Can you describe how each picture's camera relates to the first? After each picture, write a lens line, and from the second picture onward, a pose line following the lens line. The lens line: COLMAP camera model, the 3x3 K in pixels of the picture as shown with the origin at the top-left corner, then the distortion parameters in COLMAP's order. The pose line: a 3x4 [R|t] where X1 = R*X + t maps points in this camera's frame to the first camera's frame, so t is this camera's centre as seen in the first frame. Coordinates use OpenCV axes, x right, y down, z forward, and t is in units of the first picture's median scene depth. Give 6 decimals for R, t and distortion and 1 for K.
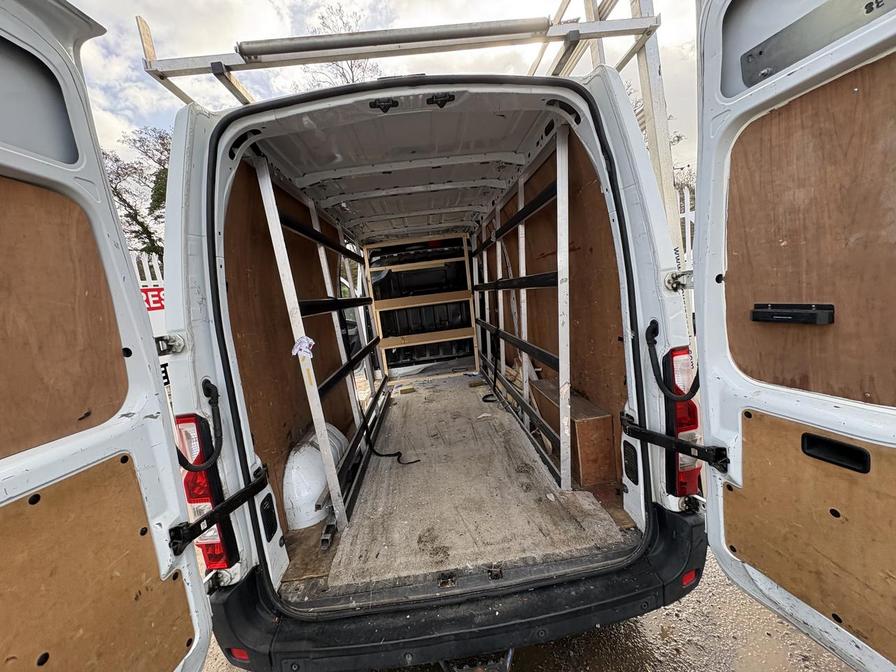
lens RADIAL K [[354.9, 0, 444.8], [0, 354.9, 337.5], [0, 0, 1]] dist [0.001483, -0.000428]
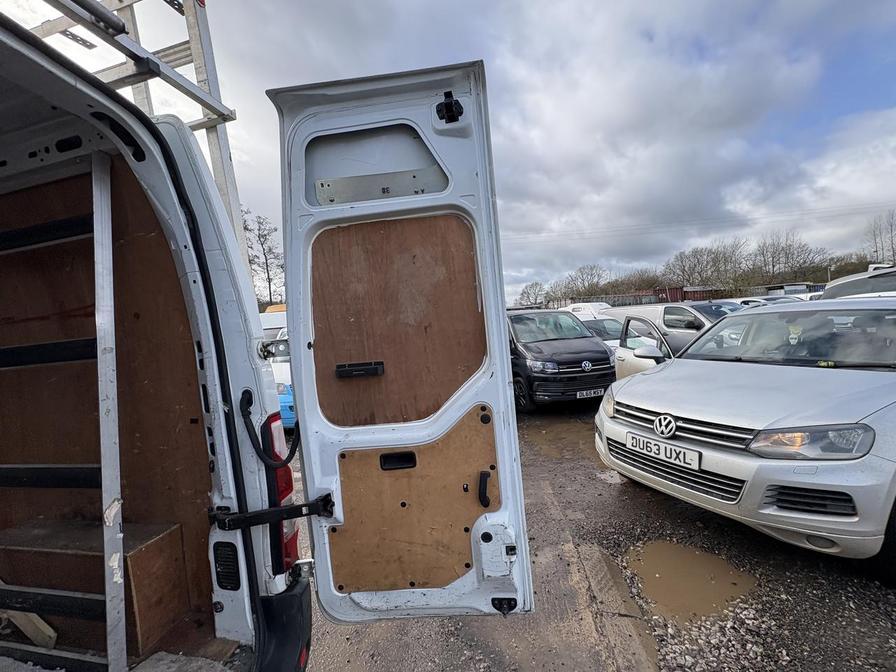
lens RADIAL K [[354.9, 0, 448.2], [0, 354.9, 337.7], [0, 0, 1]] dist [0.001483, -0.000428]
pose [[0.292585, 0.071114, 0.953592, -0.174282], [0.180839, 0.975121, -0.128206, 0.034453], [-0.938984, 0.209958, 0.272445, 0.193761]]
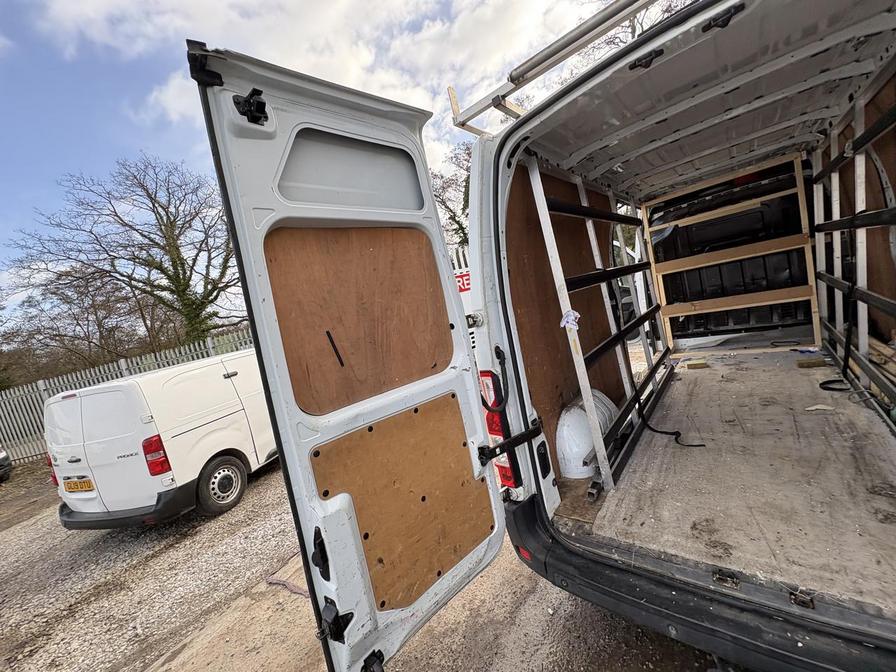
lens RADIAL K [[354.9, 0, 440.9], [0, 354.9, 330.1], [0, 0, 1]] dist [0.001483, -0.000428]
pose [[0.720621, 0.008344, -0.693279, 0.103242], [0.042082, 0.997558, 0.055748, -0.024906], [0.692051, -0.069348, 0.718510, -0.102495]]
